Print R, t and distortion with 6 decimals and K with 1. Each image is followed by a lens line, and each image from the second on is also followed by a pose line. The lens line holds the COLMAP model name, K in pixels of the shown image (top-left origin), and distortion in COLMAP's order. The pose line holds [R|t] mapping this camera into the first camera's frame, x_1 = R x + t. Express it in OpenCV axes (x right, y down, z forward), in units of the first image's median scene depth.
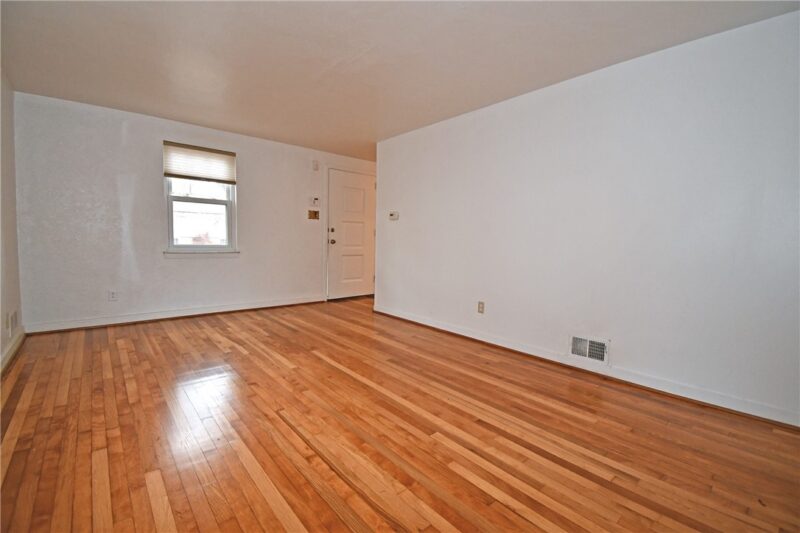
lens RADIAL K [[352.2, 0, 401.8], [0, 352.2, 251.0], [0, 0, 1]] dist [0.020450, -0.018611]
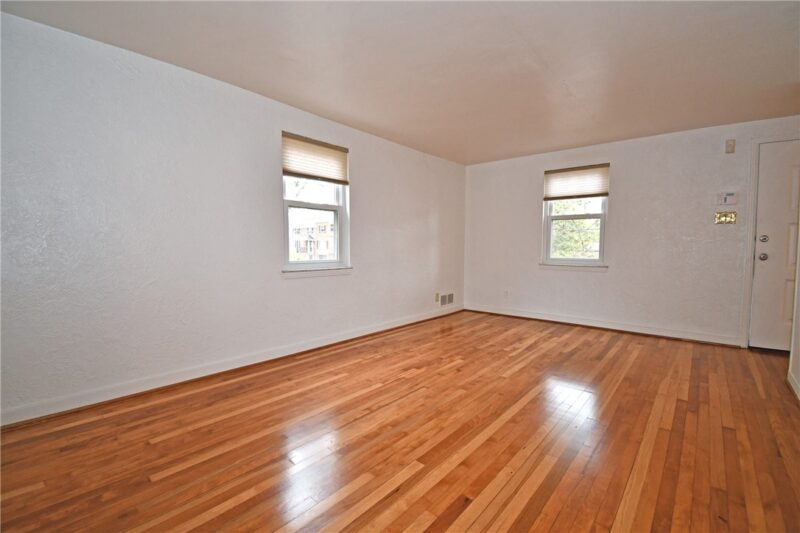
lens RADIAL K [[352.2, 0, 401.8], [0, 352.2, 251.0], [0, 0, 1]] dist [0.020450, -0.018611]
pose [[0.148222, -0.007631, -0.988925, 0.758687], [-0.036220, 0.999257, -0.013140, -0.013376], [0.988291, 0.037766, 0.147836, 0.607814]]
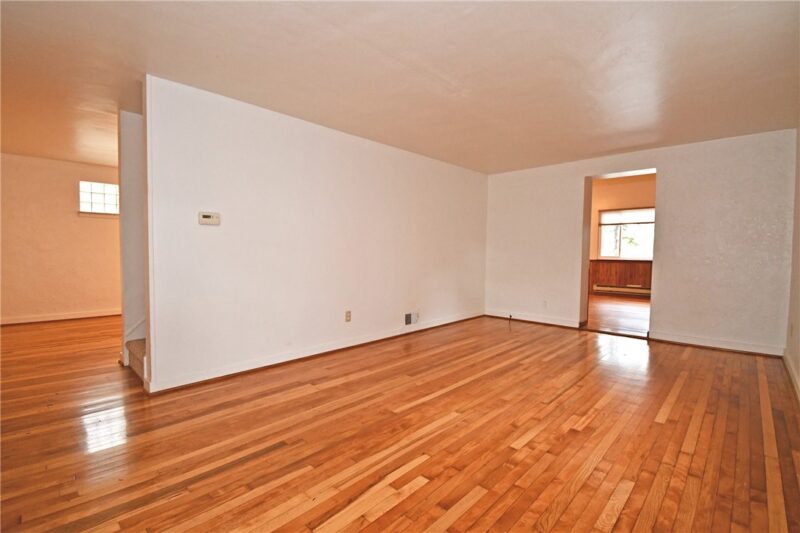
lens RADIAL K [[361.5, 0, 401.3], [0, 361.5, 257.0], [0, 0, 1]] dist [0.019152, -0.019076]
pose [[-0.094933, -0.039494, 0.994700, -1.288202], [0.023480, 0.998846, 0.041900, -0.094359], [-0.995207, 0.027334, -0.093896, 1.356701]]
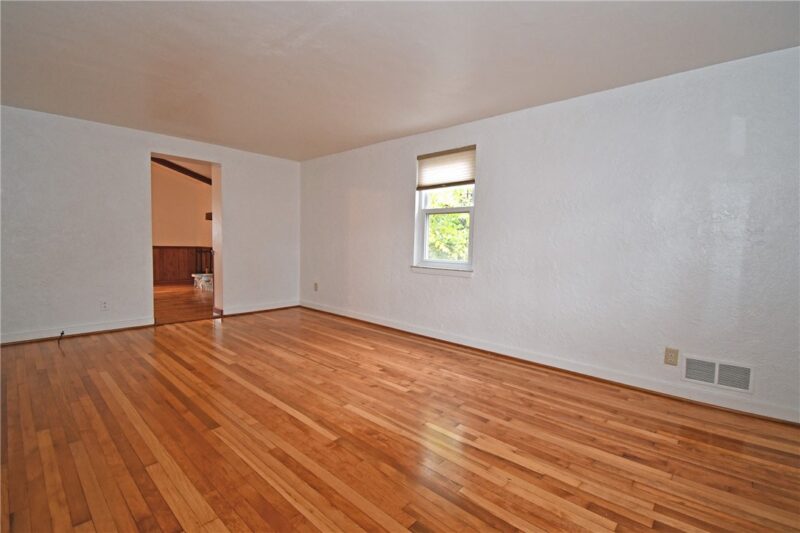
lens RADIAL K [[361.5, 0, 401.3], [0, 361.5, 257.0], [0, 0, 1]] dist [0.019152, -0.019076]
pose [[-0.992240, -0.038901, -0.118096, -0.359418], [-0.047403, 0.996416, 0.070062, -0.103671], [0.114947, 0.075117, -0.990527, 2.083671]]
